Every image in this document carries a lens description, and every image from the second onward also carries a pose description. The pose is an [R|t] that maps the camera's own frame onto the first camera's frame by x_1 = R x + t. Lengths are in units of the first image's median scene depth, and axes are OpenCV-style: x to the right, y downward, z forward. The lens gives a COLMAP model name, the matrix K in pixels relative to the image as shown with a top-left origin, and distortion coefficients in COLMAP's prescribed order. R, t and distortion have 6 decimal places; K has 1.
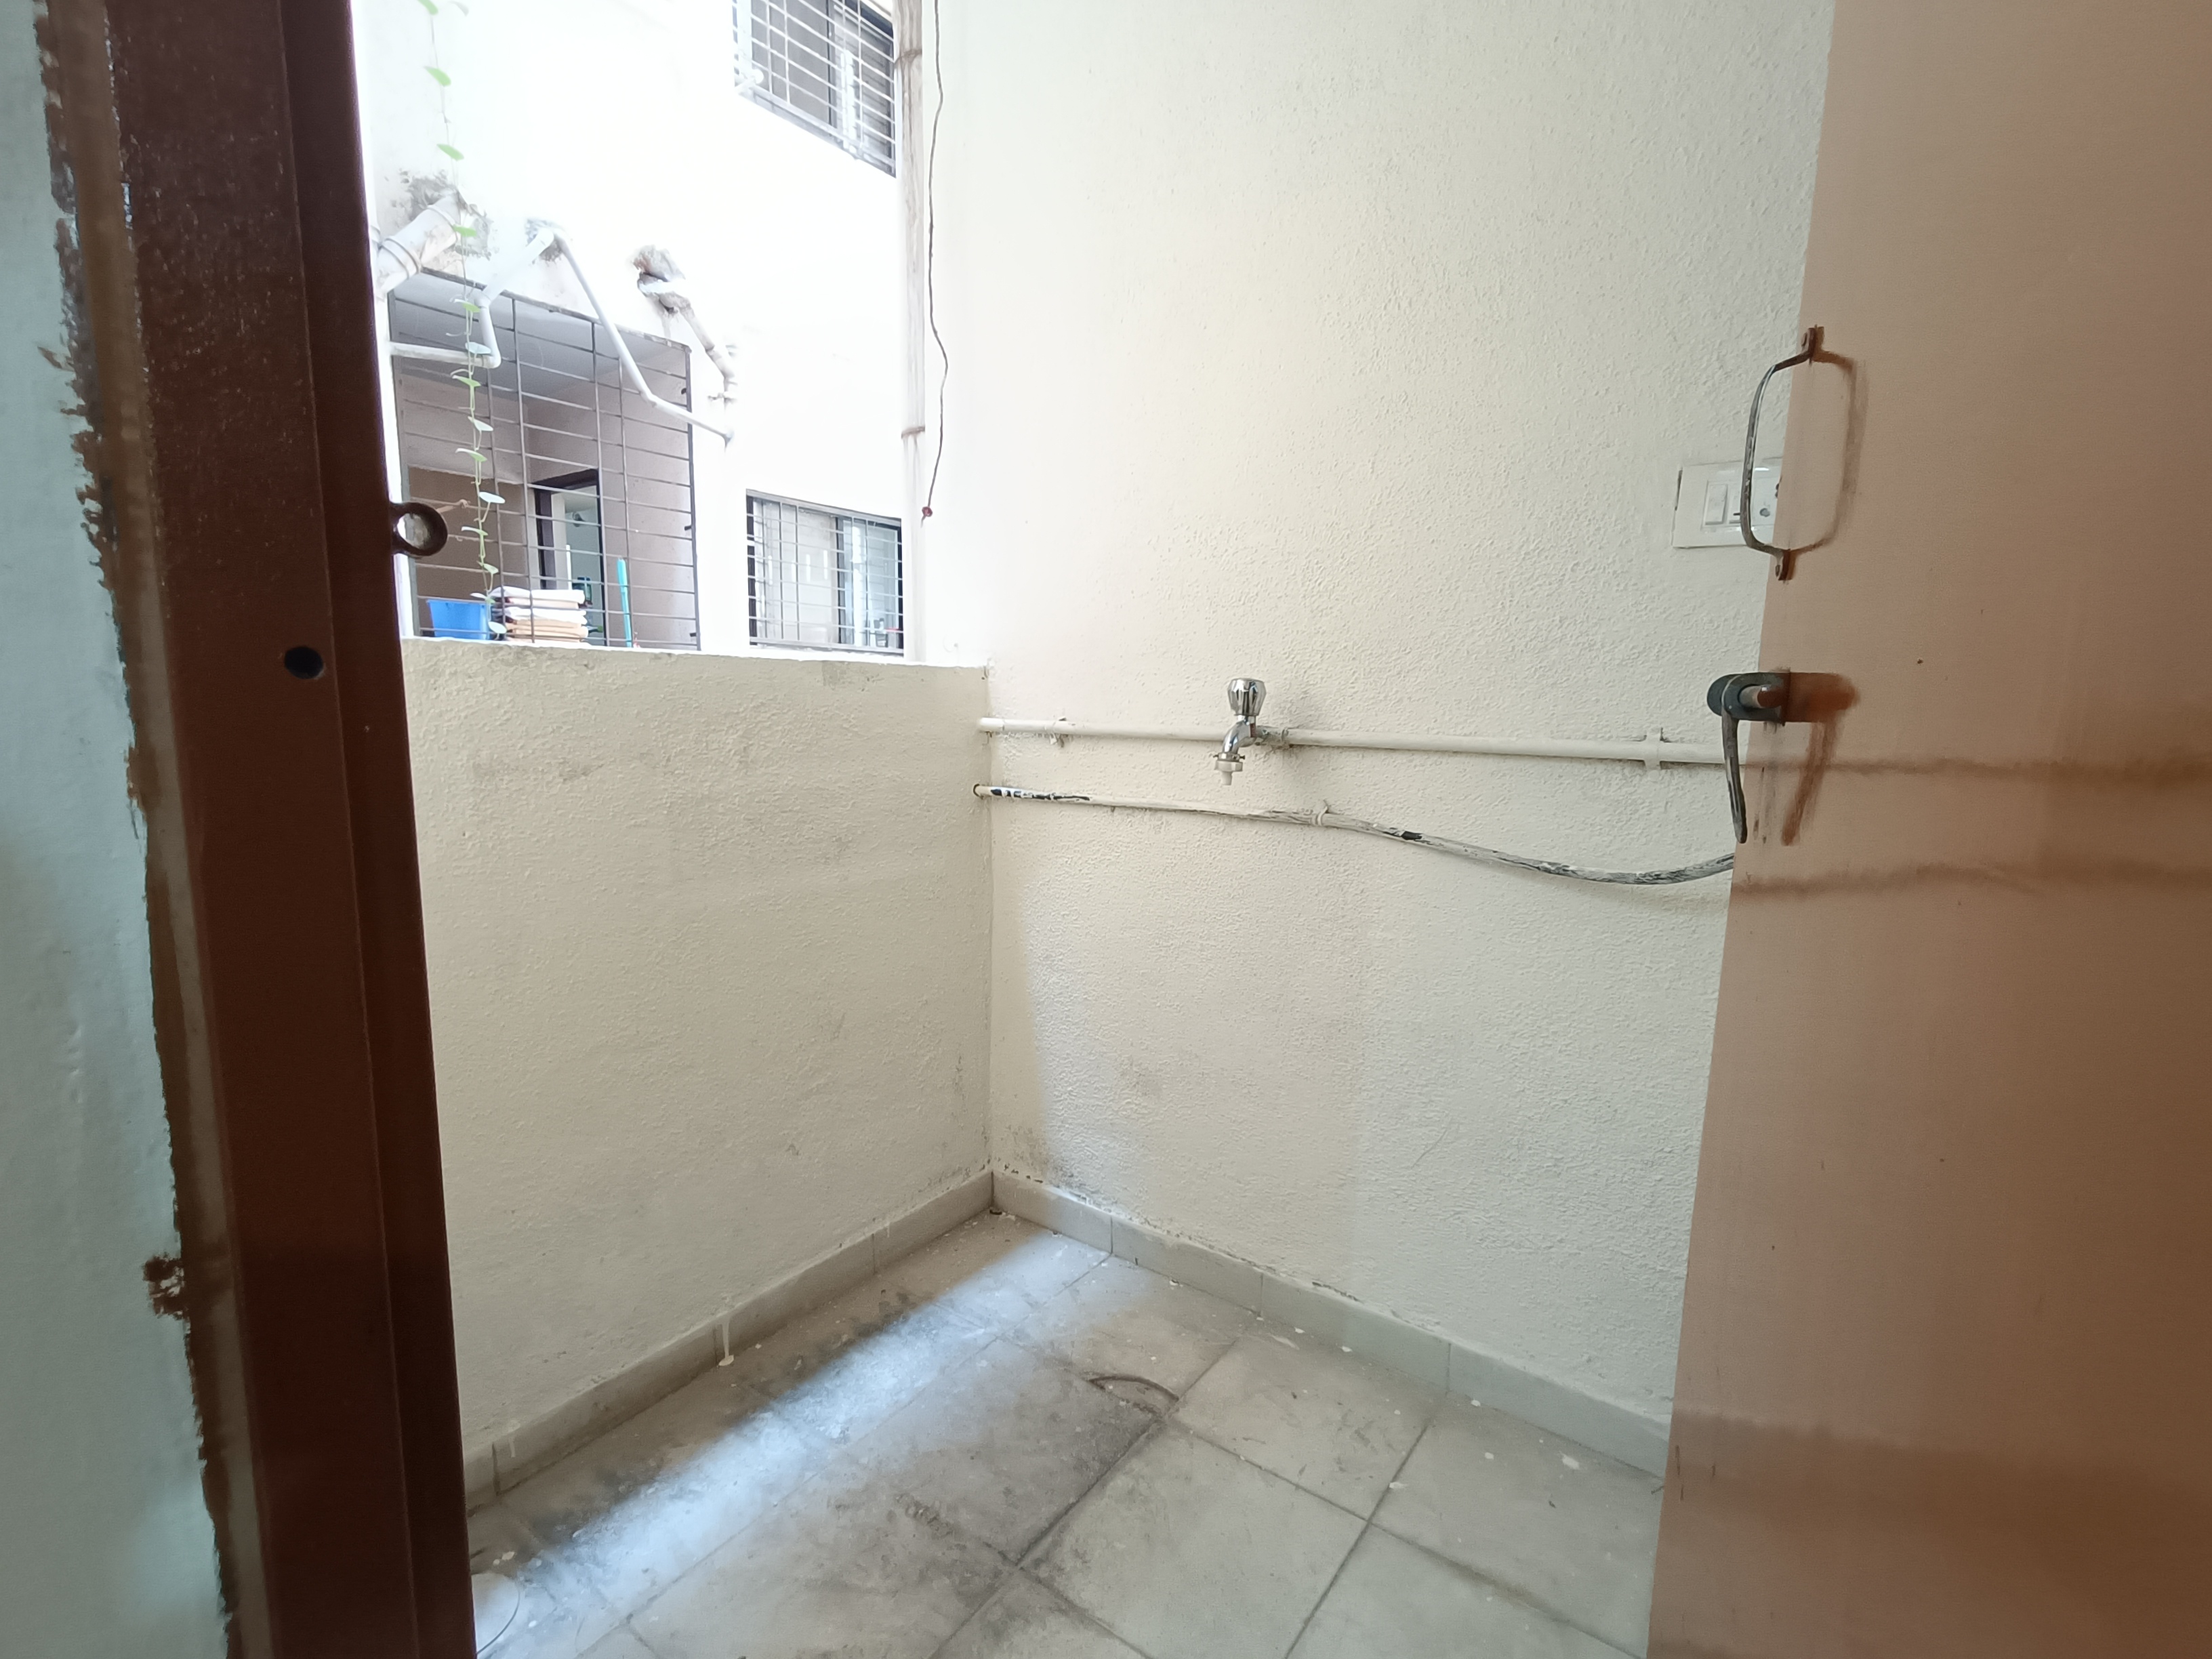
lens RADIAL K [[1000.3, 0, 1110.0], [0, 1000.3, 840.1], [0, 0, 1]] dist [0.010866, 0.000159]
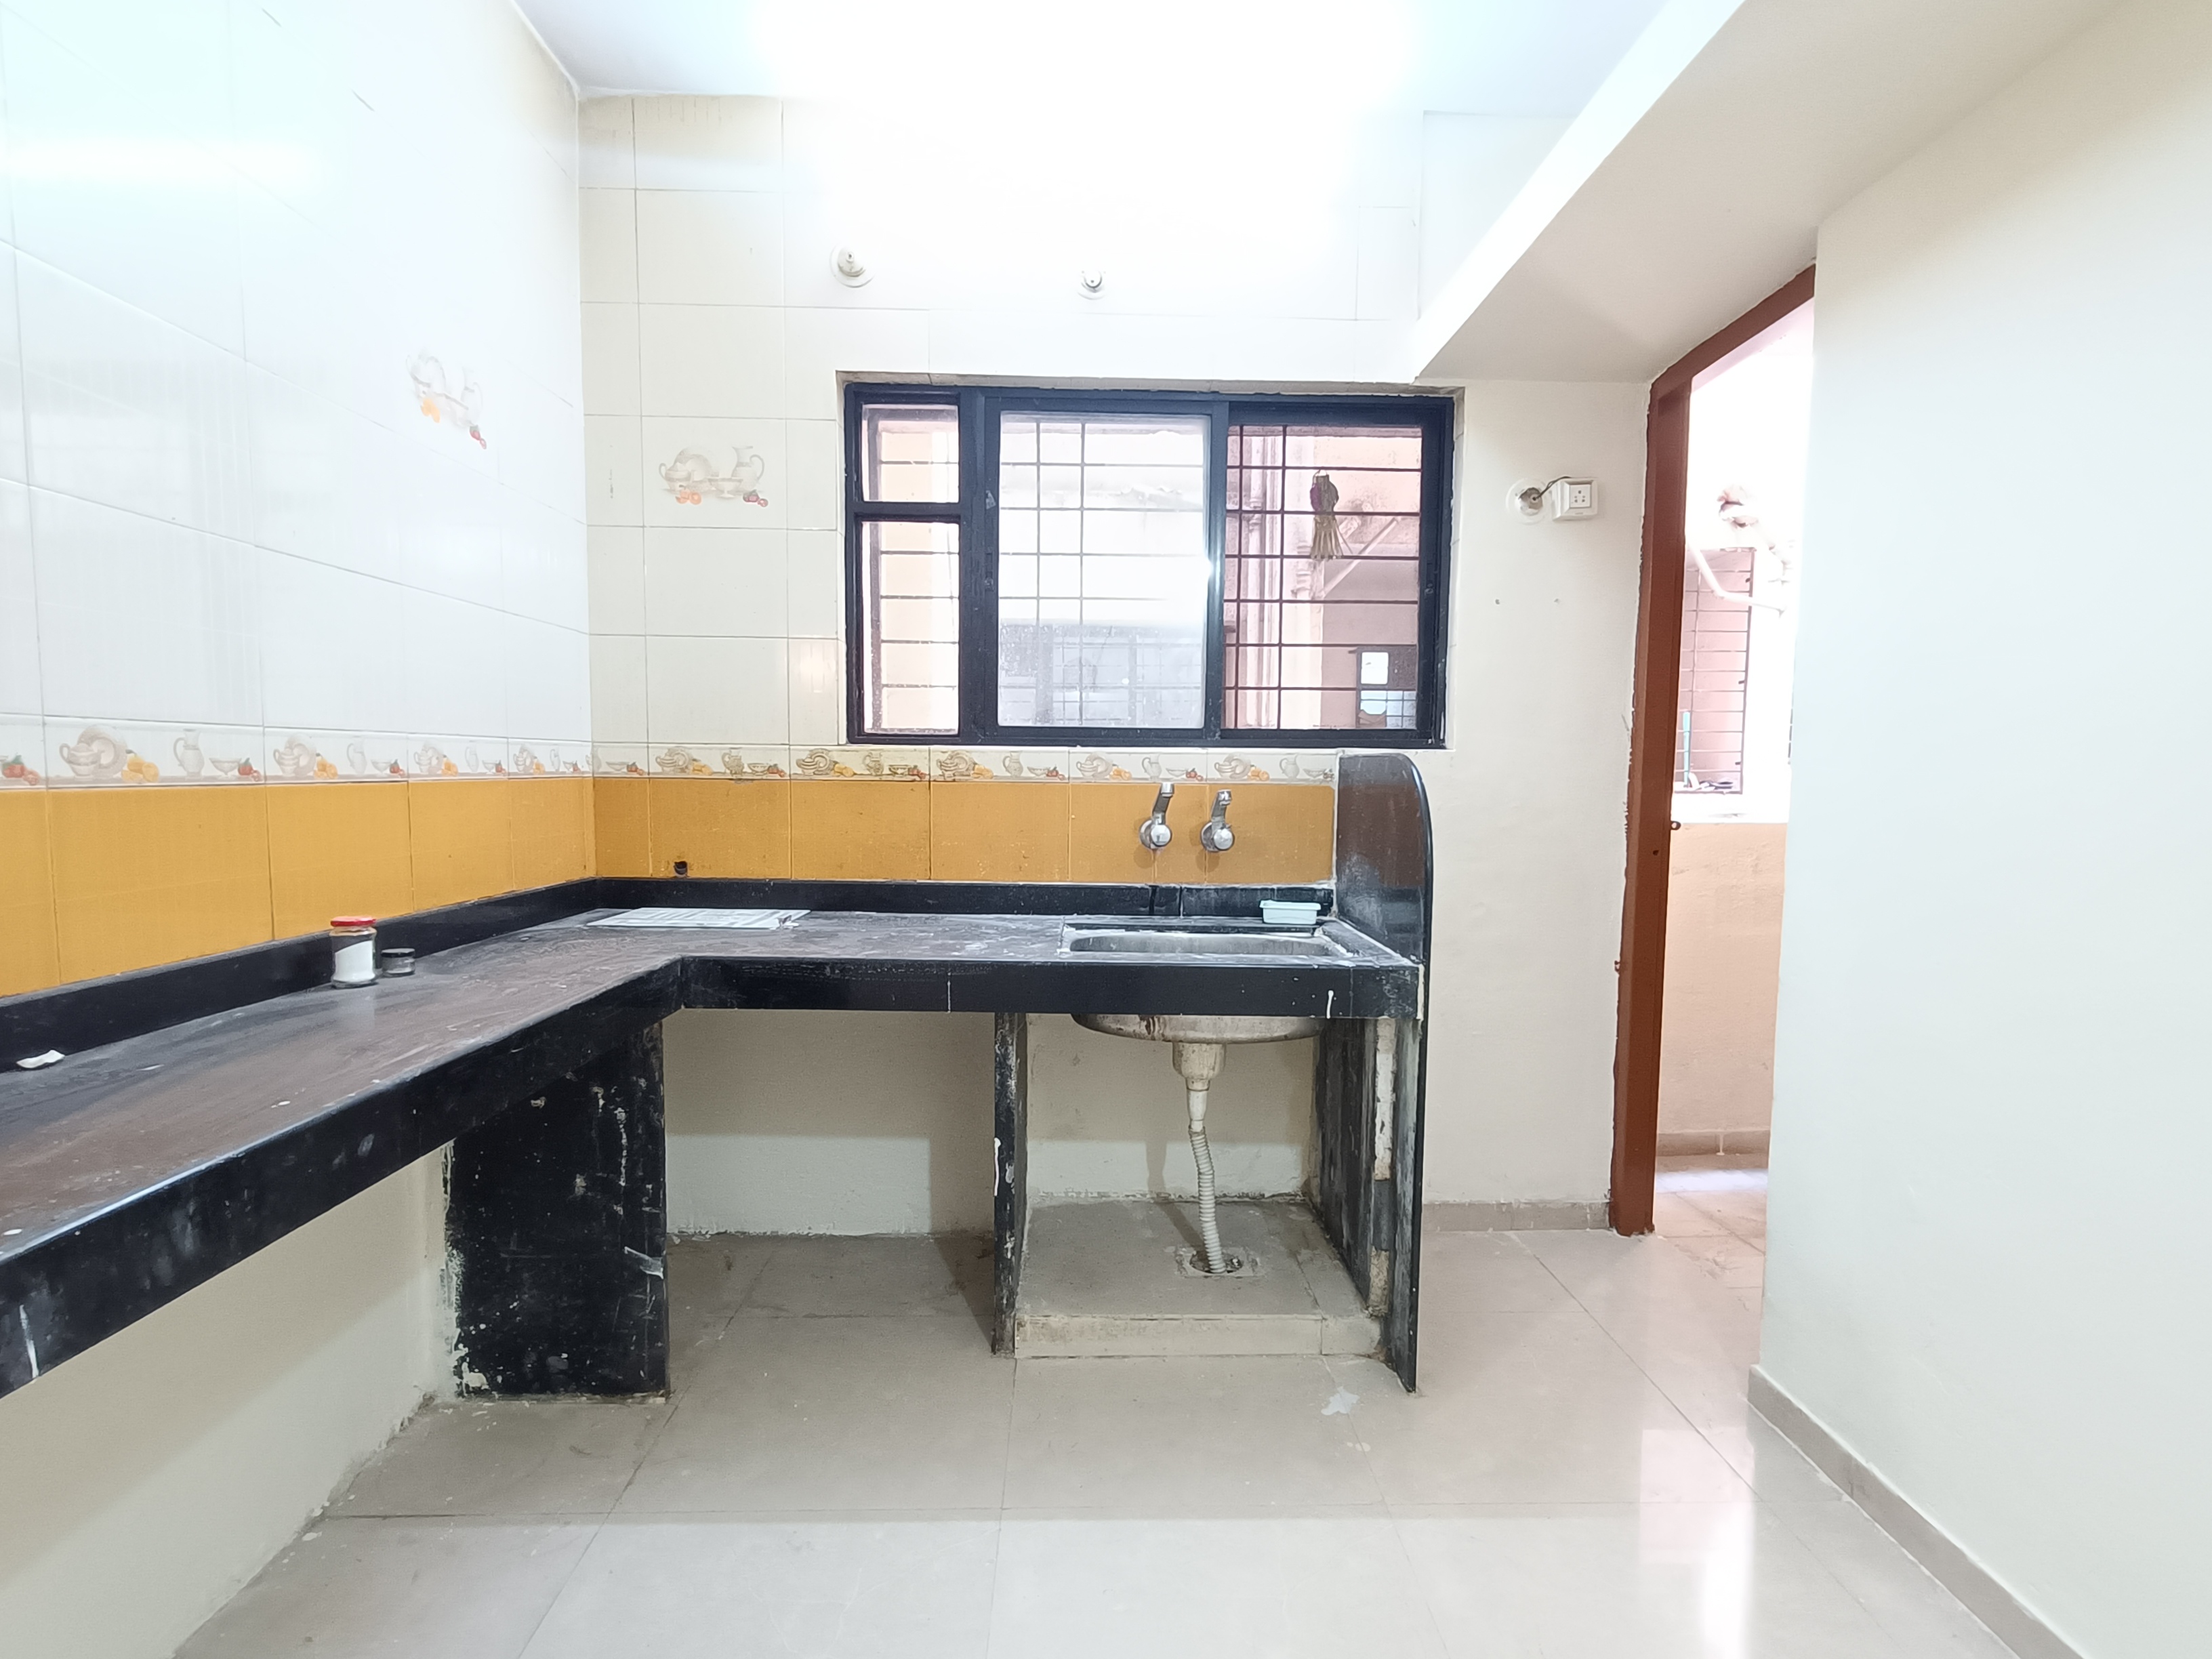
lens RADIAL K [[1097.7, 0, 1104.3], [0, 1097.7, 844.3], [0, 0, 1]] dist [0.000339, 0.000011]
pose [[0.613254, 0.044162, -0.788650, 0.211230], [-0.109552, 0.993542, -0.029552, 0.028922], [0.782251, 0.104521, 0.614132, -0.514079]]
